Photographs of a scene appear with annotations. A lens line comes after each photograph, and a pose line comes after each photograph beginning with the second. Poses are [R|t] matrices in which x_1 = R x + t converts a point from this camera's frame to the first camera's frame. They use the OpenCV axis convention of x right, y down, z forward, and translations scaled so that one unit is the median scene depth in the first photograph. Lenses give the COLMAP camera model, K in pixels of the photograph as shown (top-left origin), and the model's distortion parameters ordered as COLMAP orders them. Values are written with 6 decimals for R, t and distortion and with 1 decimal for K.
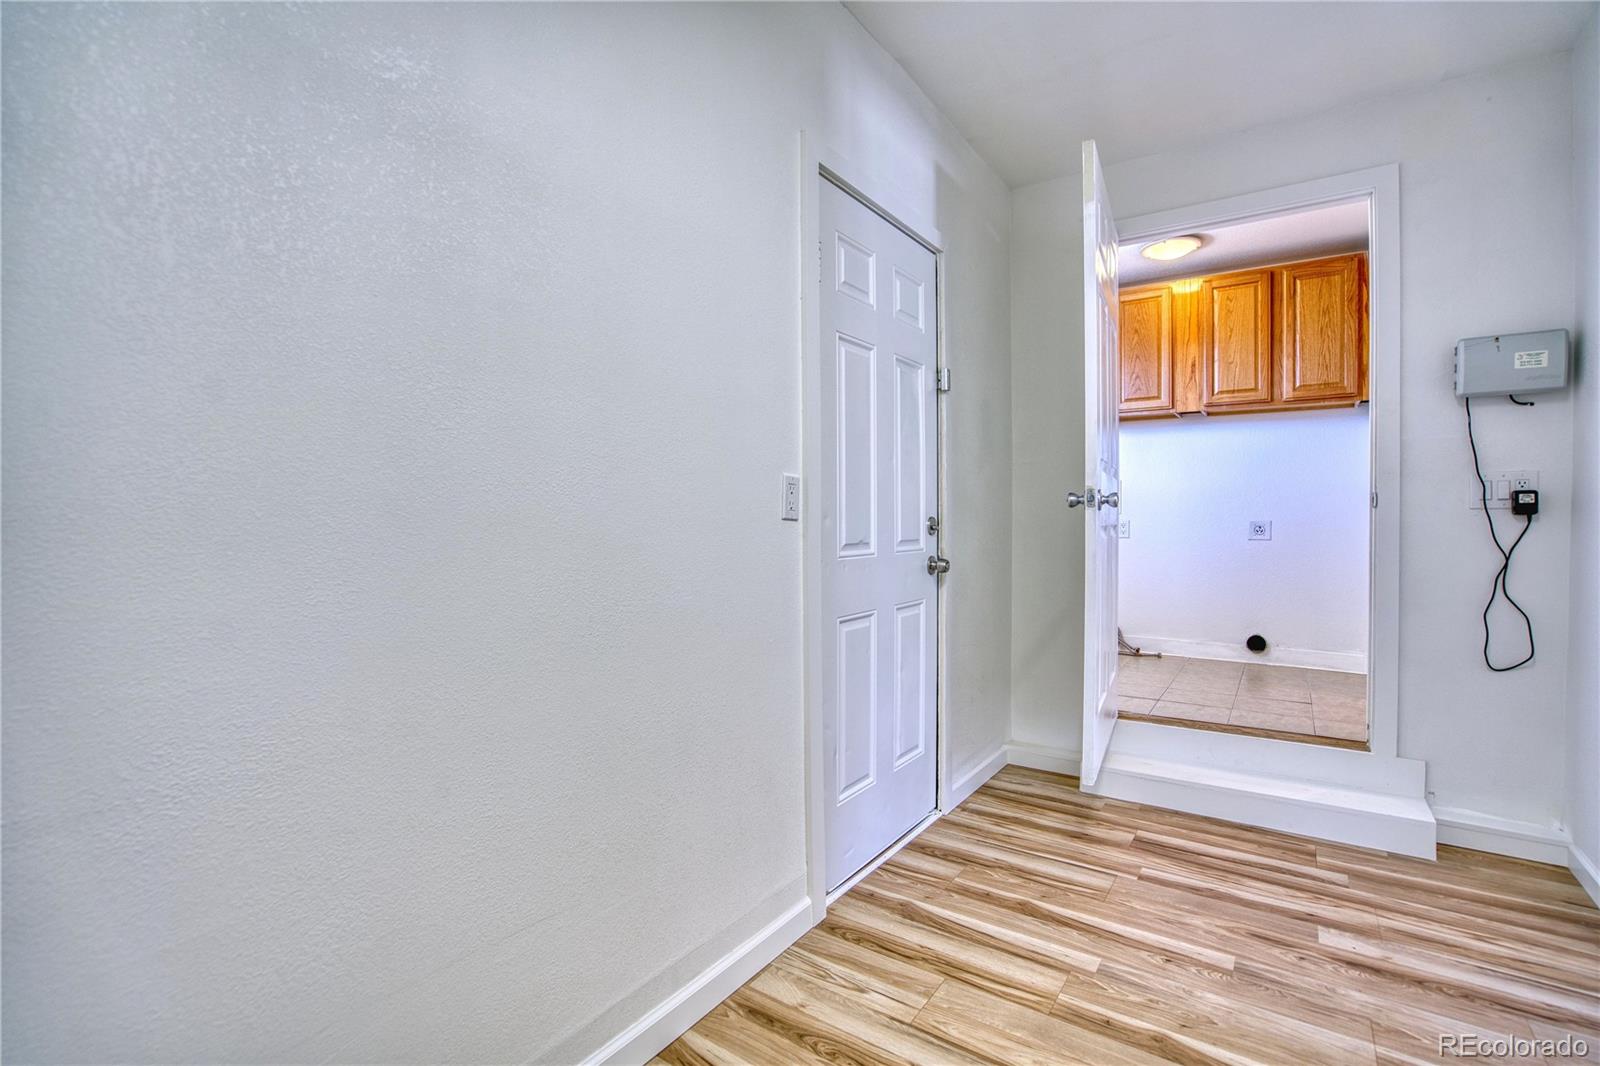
lens RADIAL K [[740.6, 0, 793.6], [0, 740.6, 532.1], [0, 0, 1]] dist [-0.045126, 0.013141]
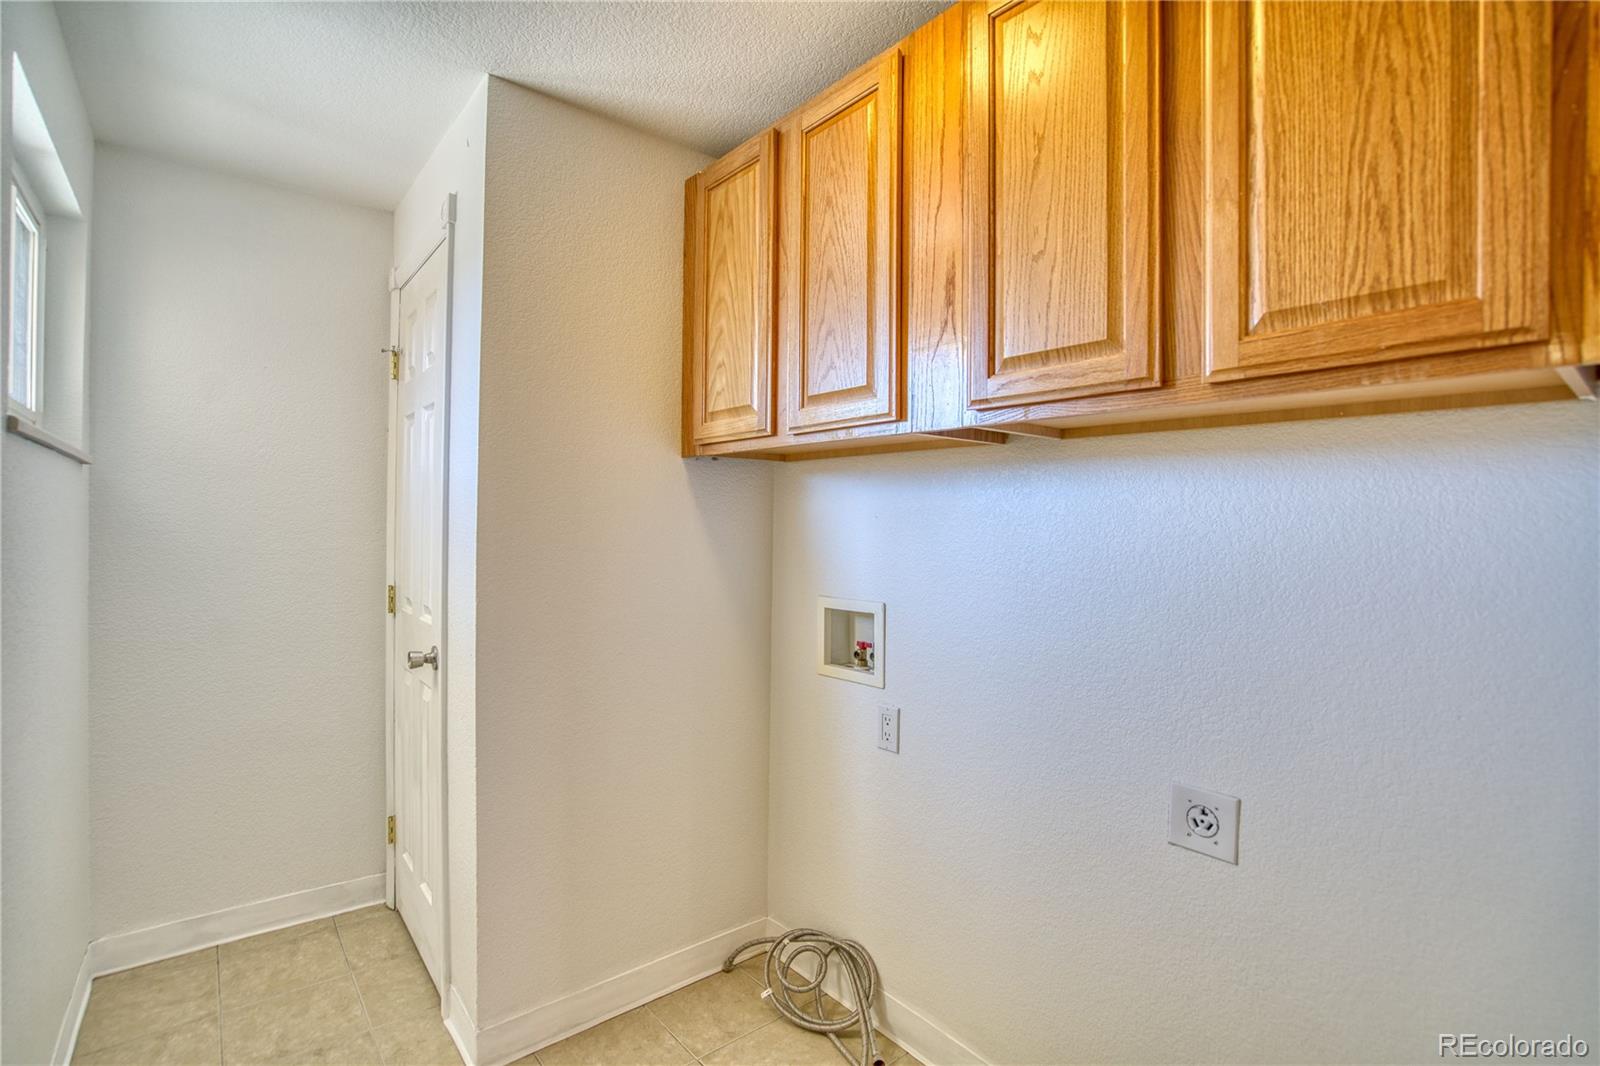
lens RADIAL K [[740.6, 0, 802.8], [0, 740.6, 528.4], [0, 0, 1]] dist [-0.045126, 0.013141]
pose [[0.962894, 0.016976, -0.269347, 0.628395], [-0.020401, 0.999743, -0.009921, -0.130195], [0.269109, 0.015048, 0.962992, 0.749034]]
